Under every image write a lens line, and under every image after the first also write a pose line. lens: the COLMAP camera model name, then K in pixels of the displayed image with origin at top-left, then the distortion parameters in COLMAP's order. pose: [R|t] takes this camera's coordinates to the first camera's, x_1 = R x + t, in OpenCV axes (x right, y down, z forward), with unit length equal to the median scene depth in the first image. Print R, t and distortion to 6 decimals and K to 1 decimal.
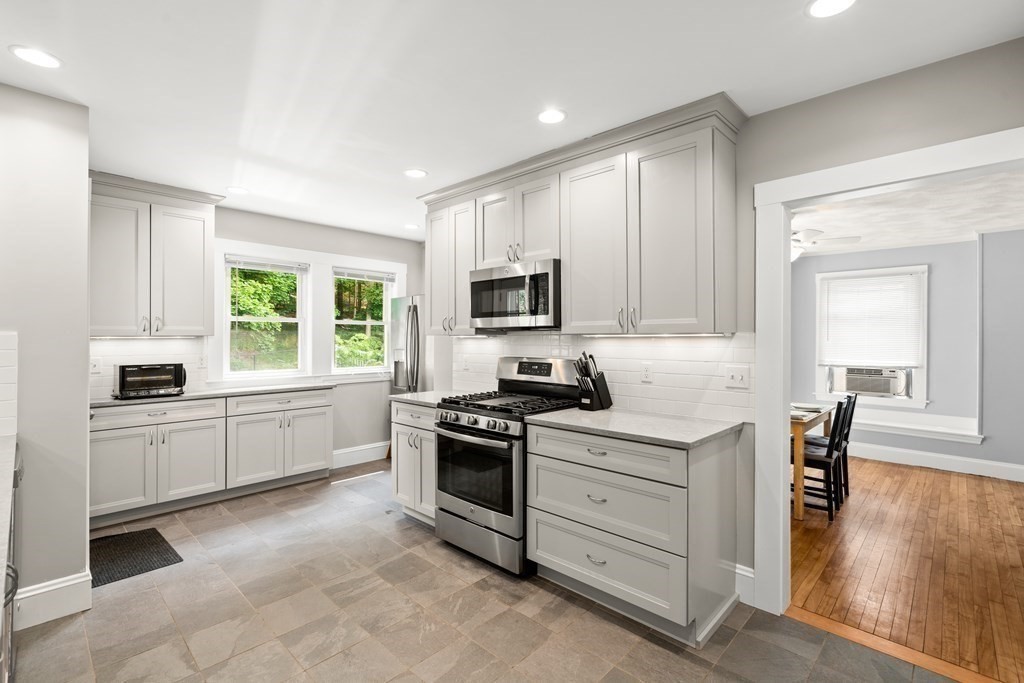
lens RADIAL K [[468.5, 0, 513.7], [0, 468.5, 336.0], [0, 0, 1]] dist [-0.003172, 0.001379]
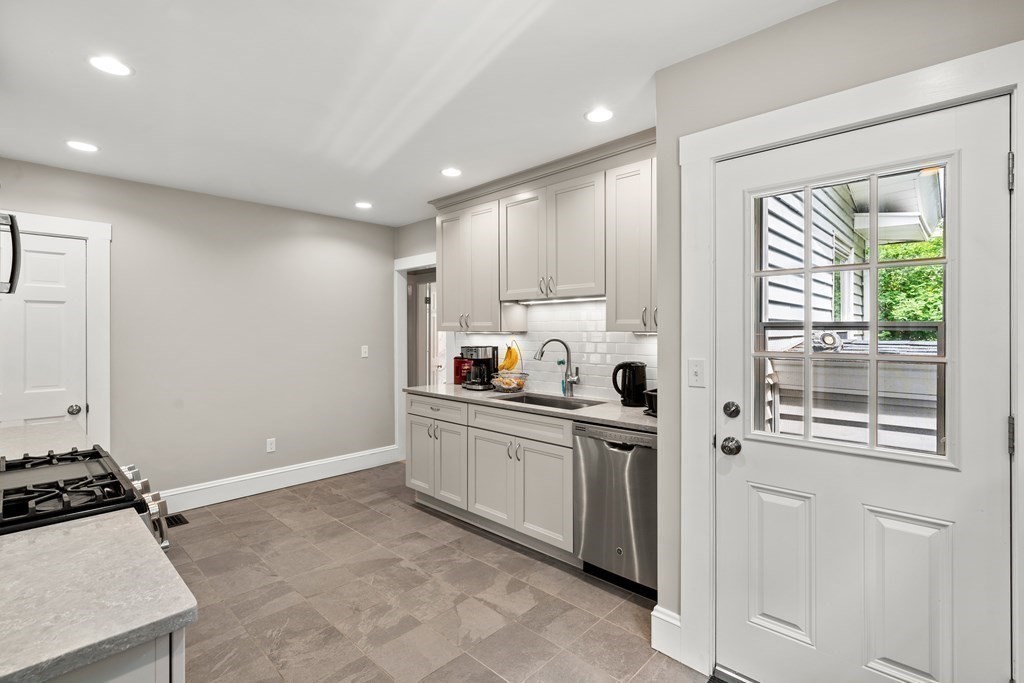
lens RADIAL K [[468.5, 0, 505.2], [0, 468.5, 333.8], [0, 0, 1]] dist [-0.003172, 0.001379]
pose [[-0.999947, -0.001733, 0.010102, -0.465633], [-0.001715, 0.999997, 0.001861, -0.001313], [-0.010105, 0.001843, -0.999947, 1.363524]]
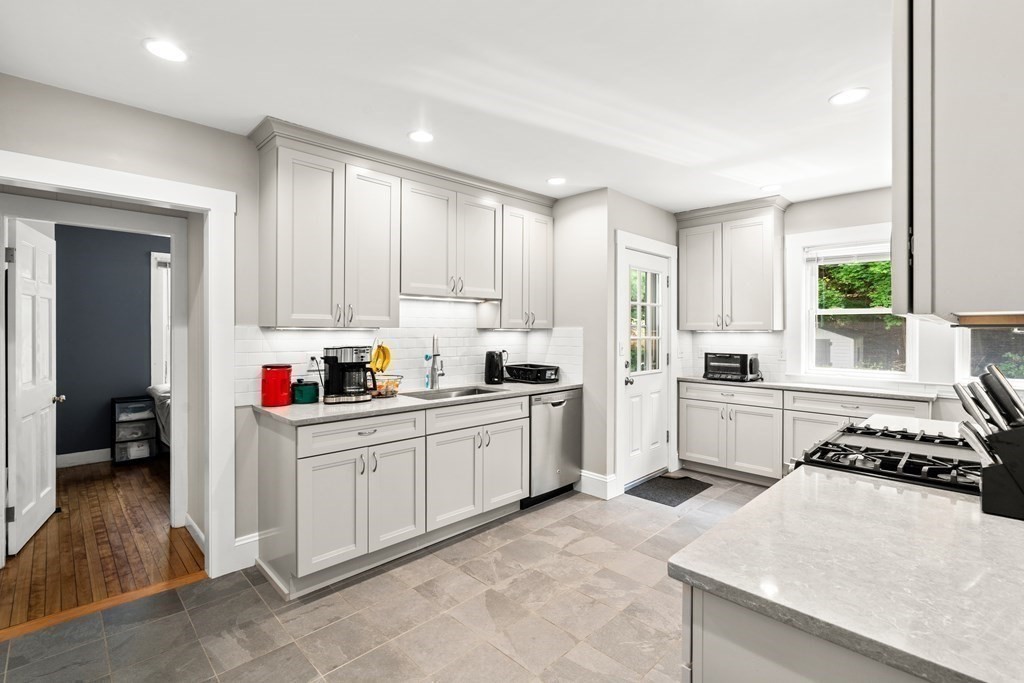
lens RADIAL K [[468.5, 0, 510.4], [0, 468.5, 331.3], [0, 0, 1]] dist [-0.003172, 0.001379]
pose [[-0.039266, 0.000377, -0.999229, 0.516763], [-0.000199, 1.000000, 0.000385, 0.002939], [0.999229, 0.000214, -0.039266, 0.533549]]
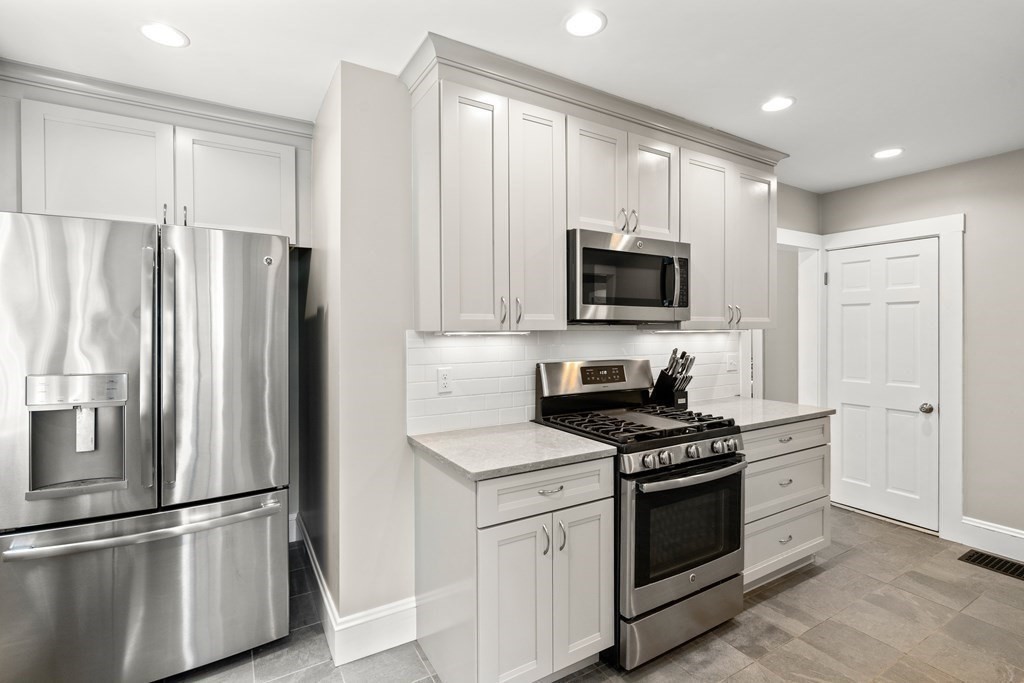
lens RADIAL K [[468.5, 0, 513.3], [0, 468.5, 334.0], [0, 0, 1]] dist [-0.003172, 0.001379]
pose [[0.275425, -0.006714, 0.961299, -0.749066], [-0.000071, 0.999975, 0.007004, -0.002513], [-0.961323, -0.001997, 0.275417, 0.948134]]
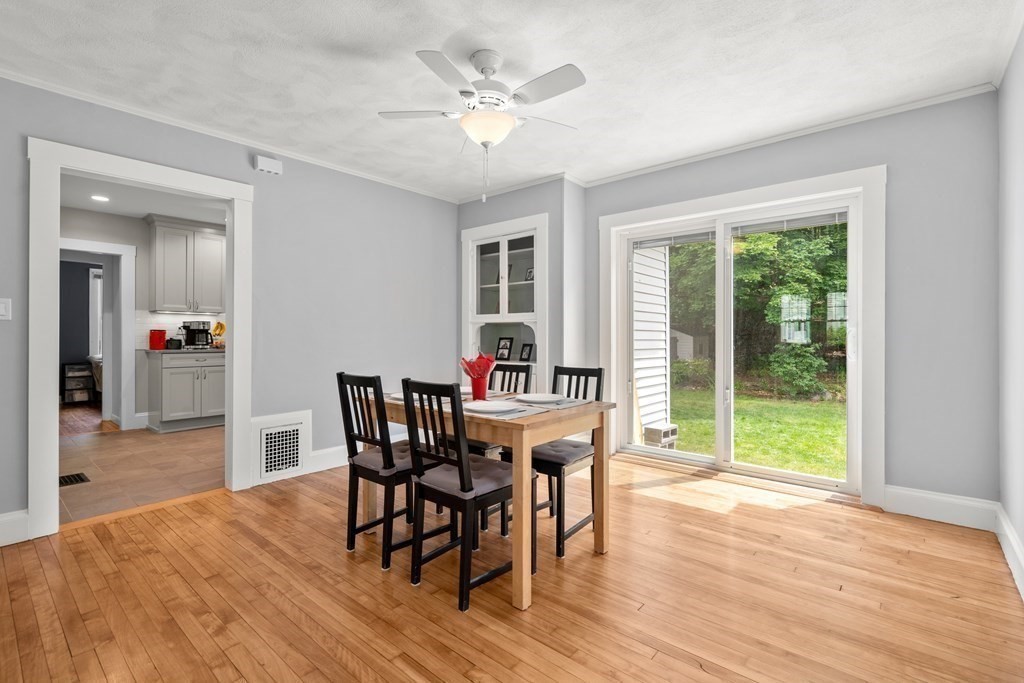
lens RADIAL K [[468.5, 0, 511.0], [0, 468.5, 335.2], [0, 0, 1]] dist [-0.003172, 0.001379]
pose [[0.047460, -0.003143, -0.998868, 1.501535], [0.002591, 0.999992, -0.003024, 0.094357], [0.998870, -0.002444, 0.047468, 1.319499]]
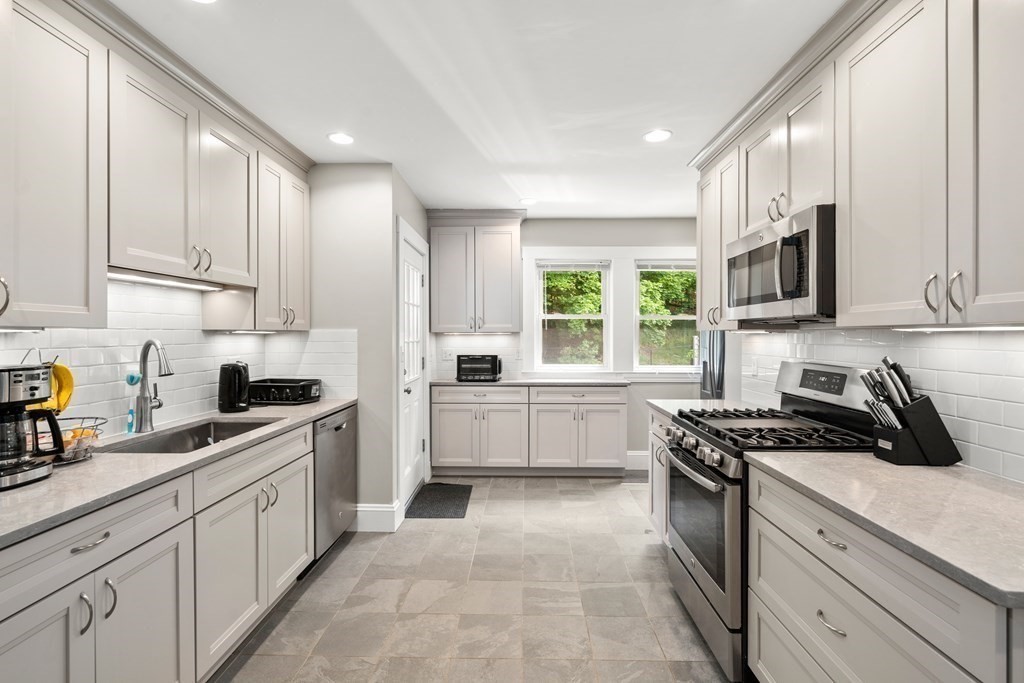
lens RADIAL K [[468.5, 0, 511.9], [0, 468.5, 337.3], [0, 0, 1]] dist [-0.003172, 0.001379]
pose [[0.667487, 0.005319, -0.744603, 0.243792], [0.002537, 0.999952, 0.009417, 0.001837], [0.744617, -0.008174, 0.667441, 0.254615]]
